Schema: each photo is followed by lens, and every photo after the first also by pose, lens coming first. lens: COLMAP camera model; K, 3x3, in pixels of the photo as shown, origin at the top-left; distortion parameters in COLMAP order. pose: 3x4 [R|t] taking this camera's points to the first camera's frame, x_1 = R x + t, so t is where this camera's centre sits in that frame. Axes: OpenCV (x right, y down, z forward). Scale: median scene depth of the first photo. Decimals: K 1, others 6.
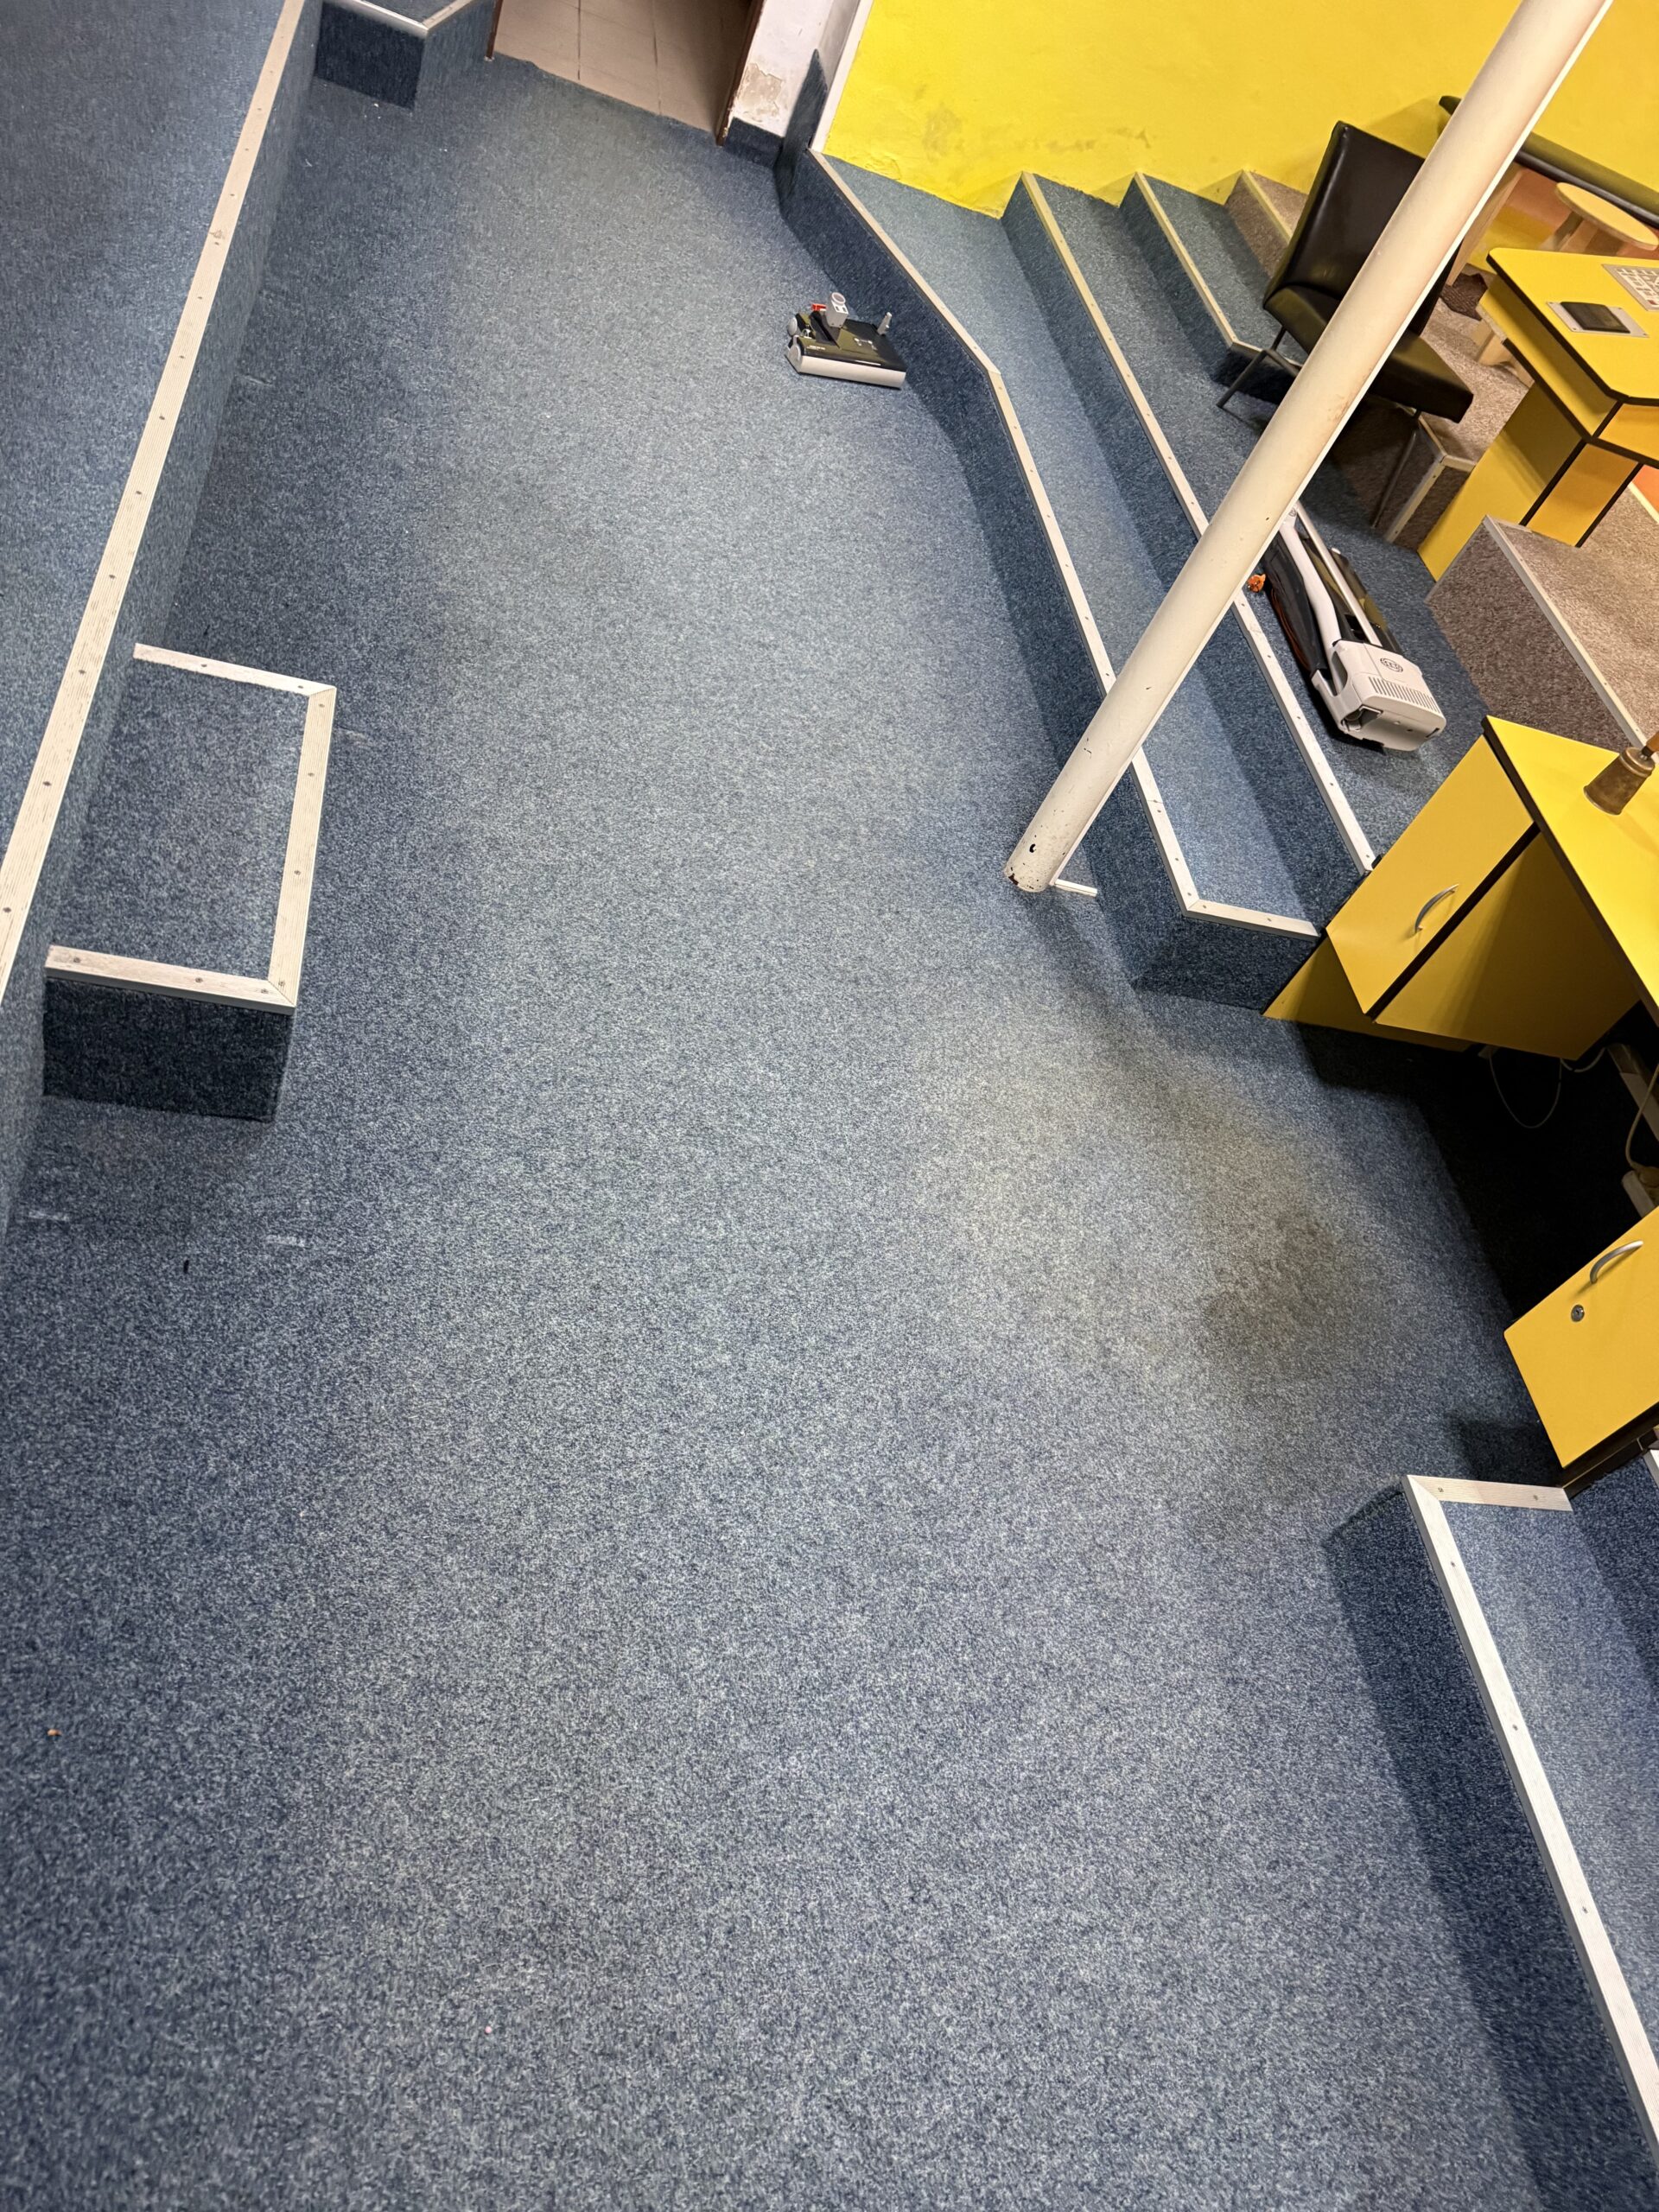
lens RADIAL K [[1547.1, 0, 832.1], [0, 1547.1, 1128.6], [0, 0, 1]] dist [0.054927, -0.060370]
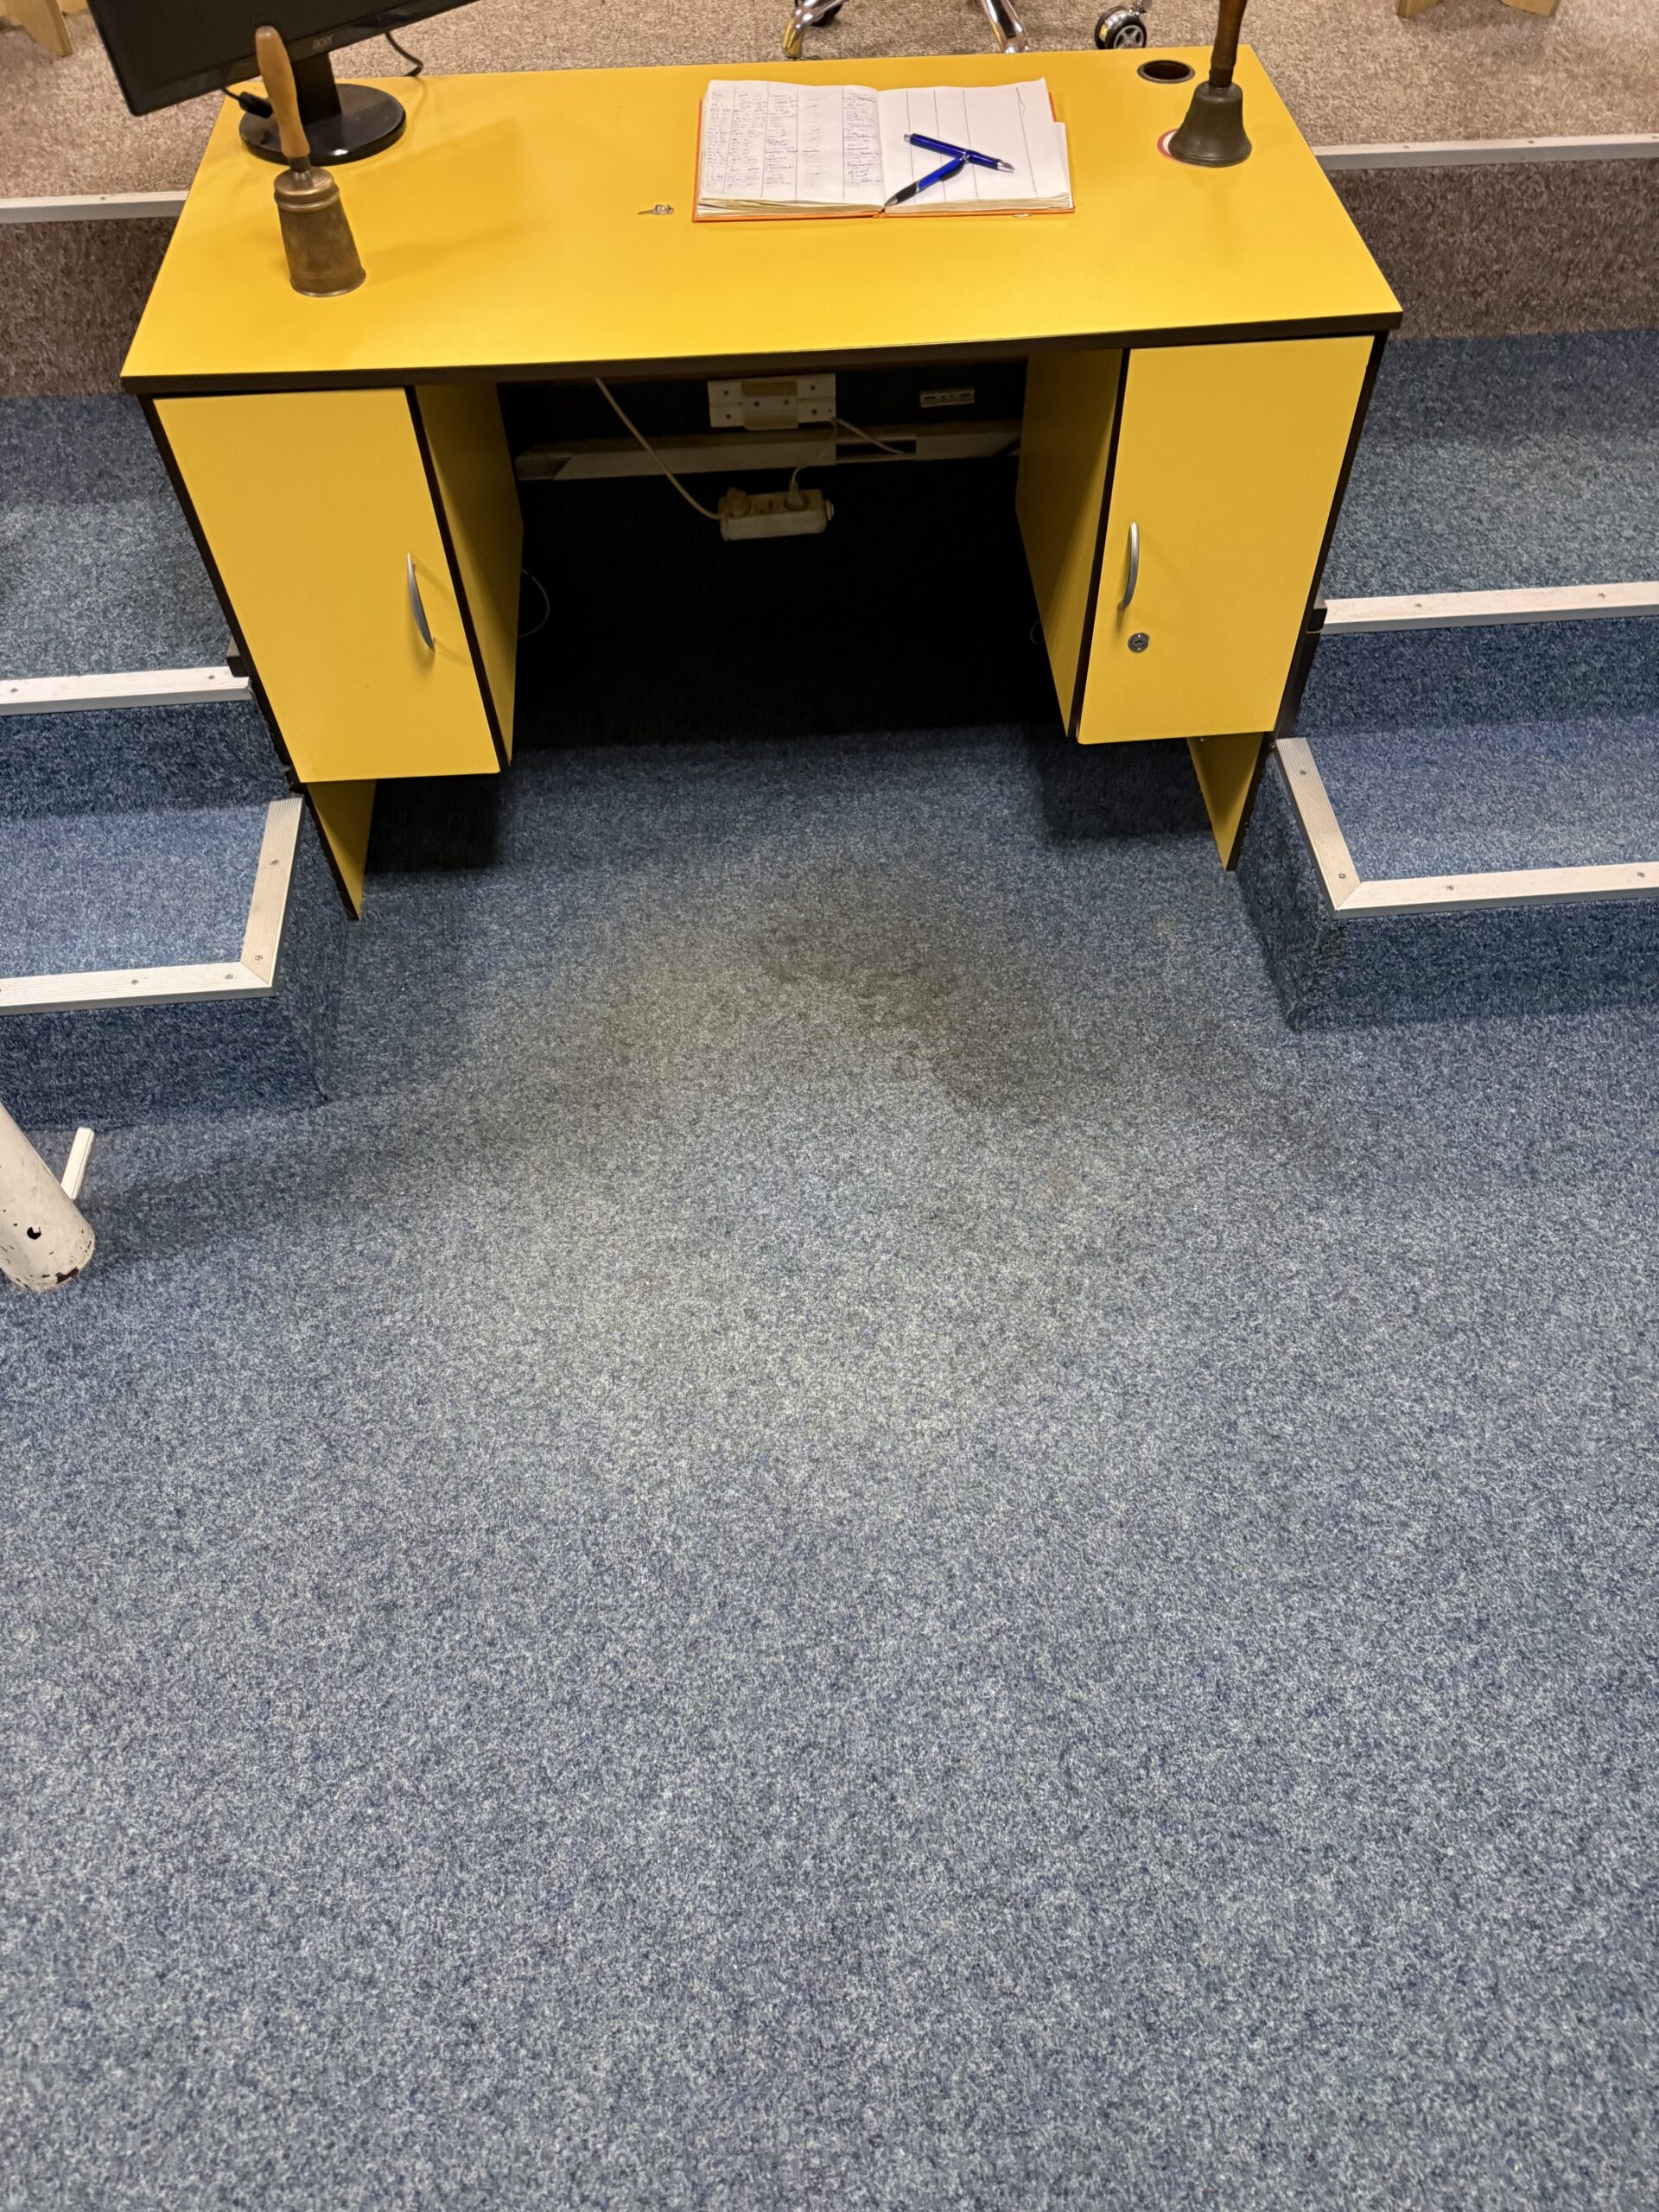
lens RADIAL K [[1547.1, 0, 844.0], [0, 1547.1, 1106.2], [0, 0, 1]] dist [0.054927, -0.060370]
pose [[0.033249, -0.961119, 0.274127, 0.050669], [0.762471, 0.201721, 0.614773, -0.436808], [-0.646167, 0.188573, 0.739533, 0.608087]]
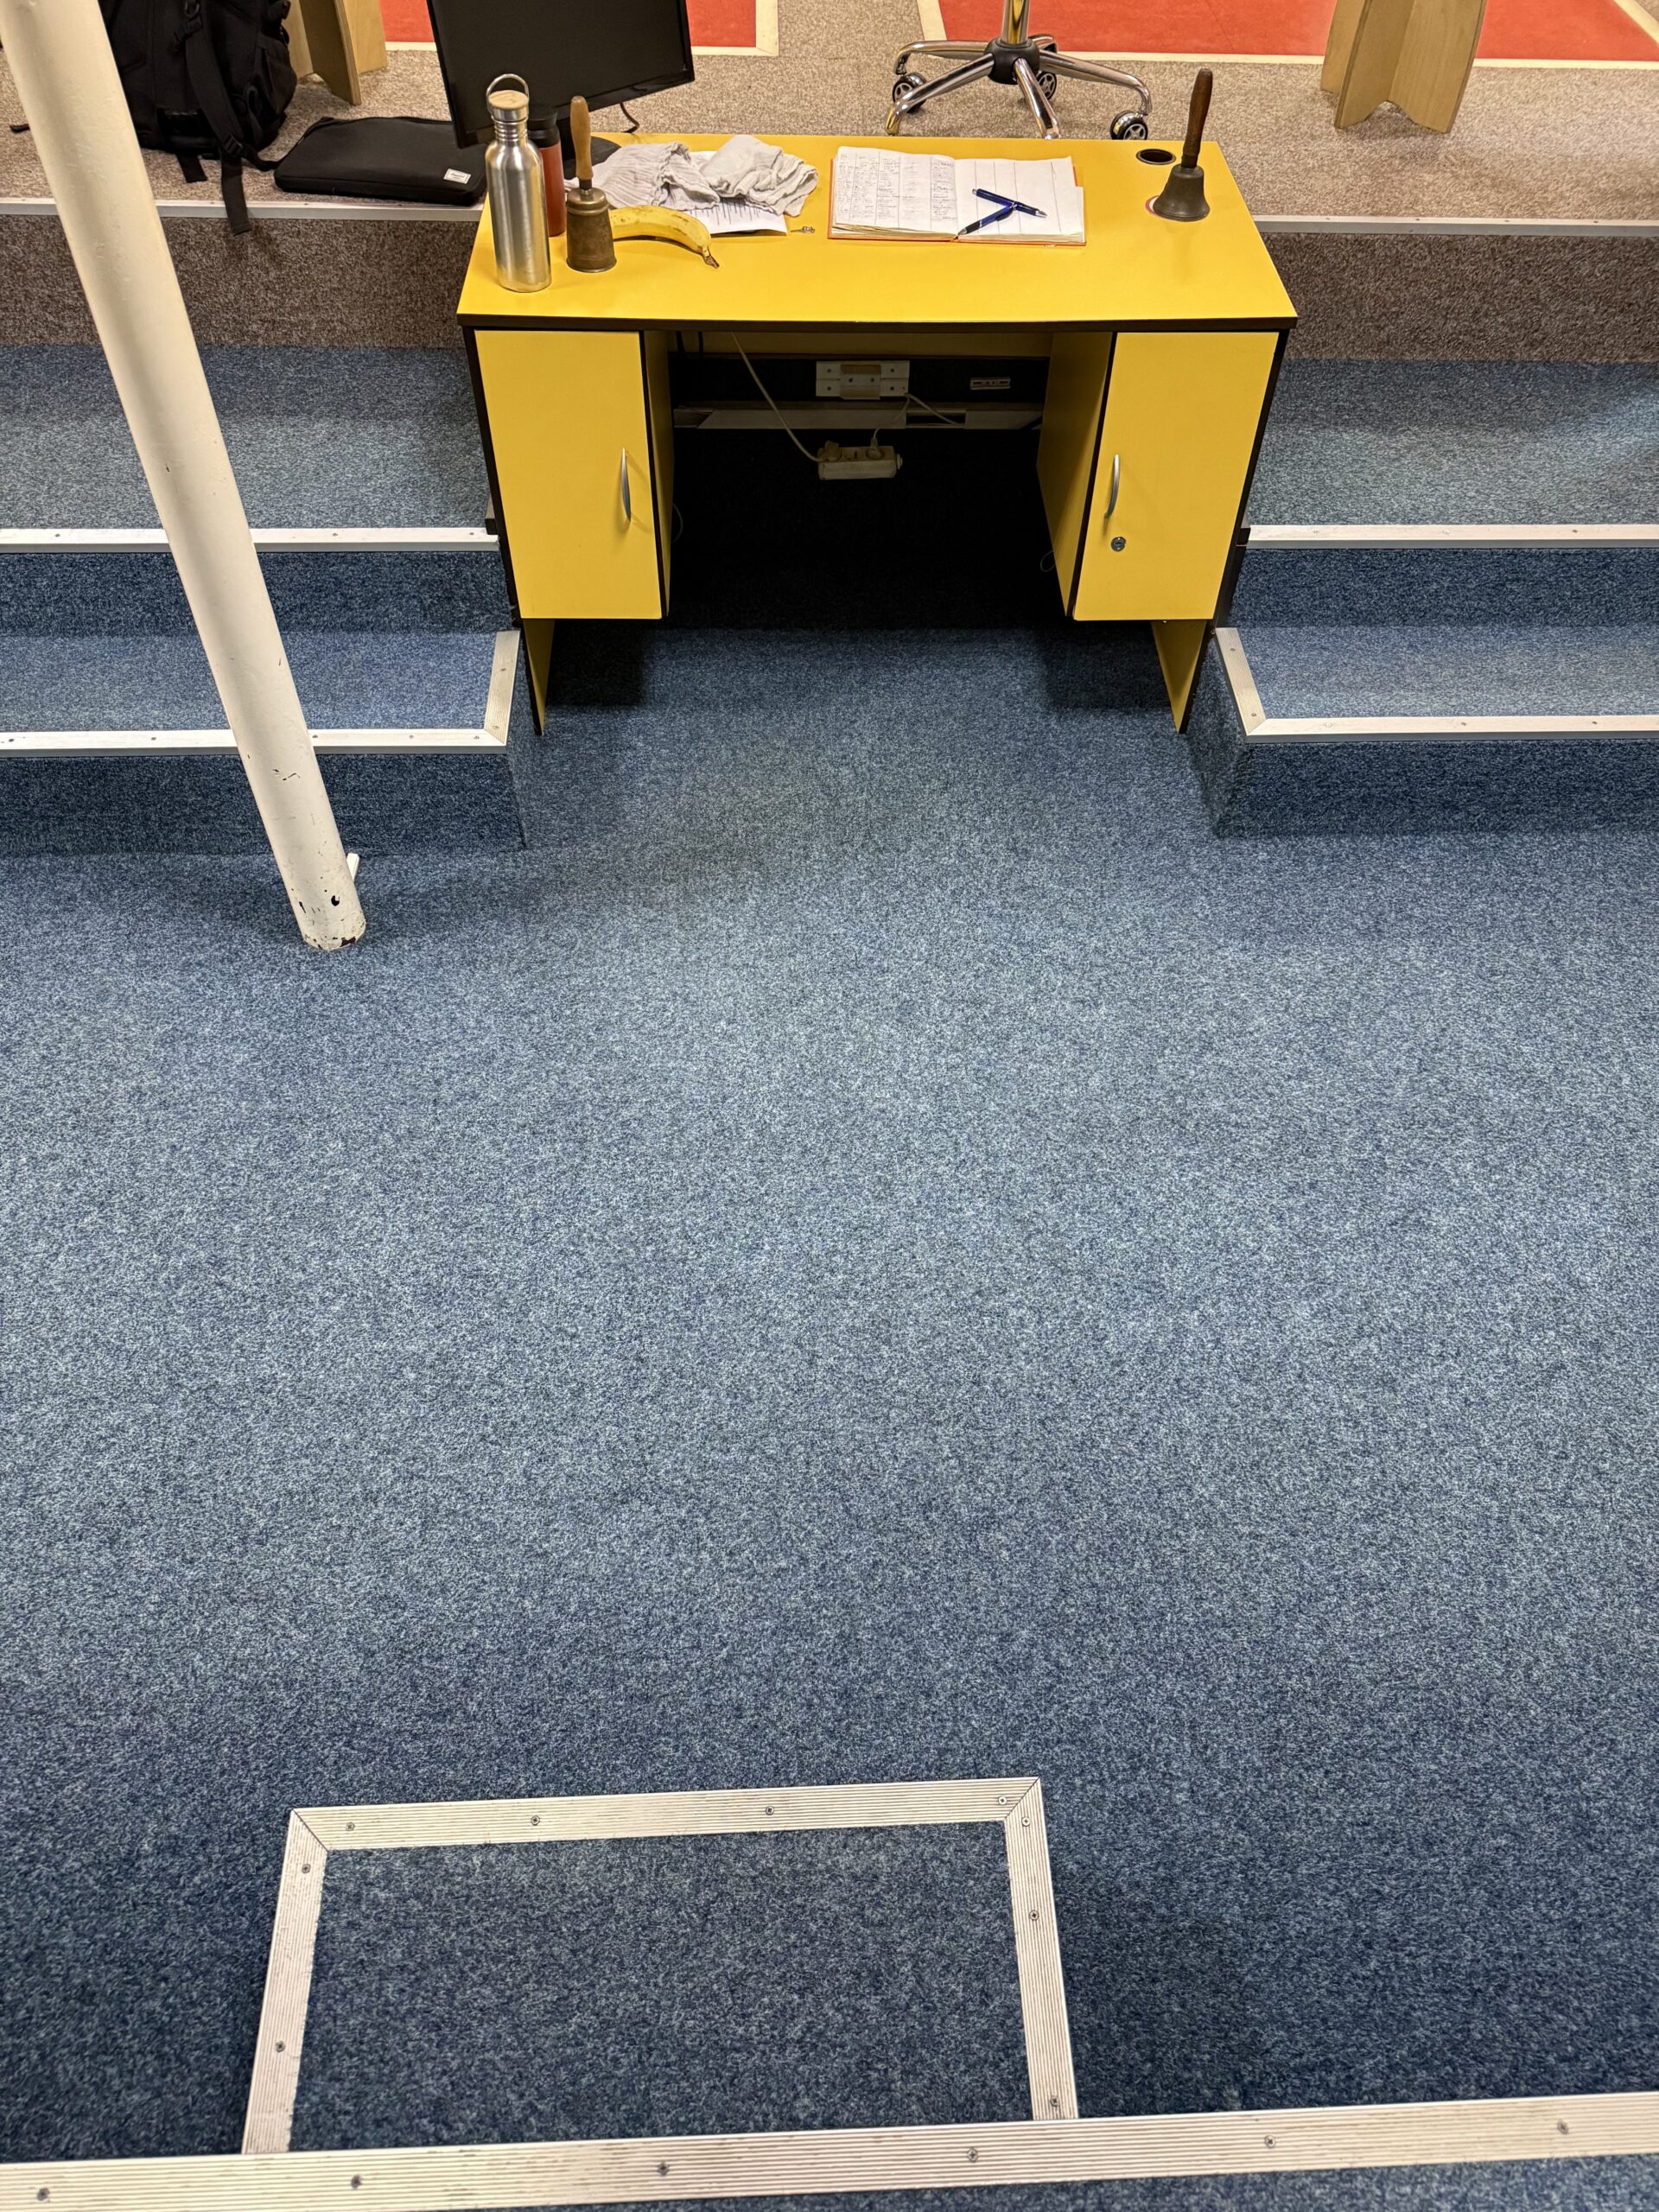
lens RADIAL K [[1547.1, 0, 841.9], [0, 1547.1, 1102.6], [0, 0, 1]] dist [0.054927, -0.060370]
pose [[0.082461, -0.946887, 0.310815, -0.256848], [0.749844, 0.264383, 0.606495, -0.616019], [-0.656456, 0.183051, 0.731818, 0.427128]]
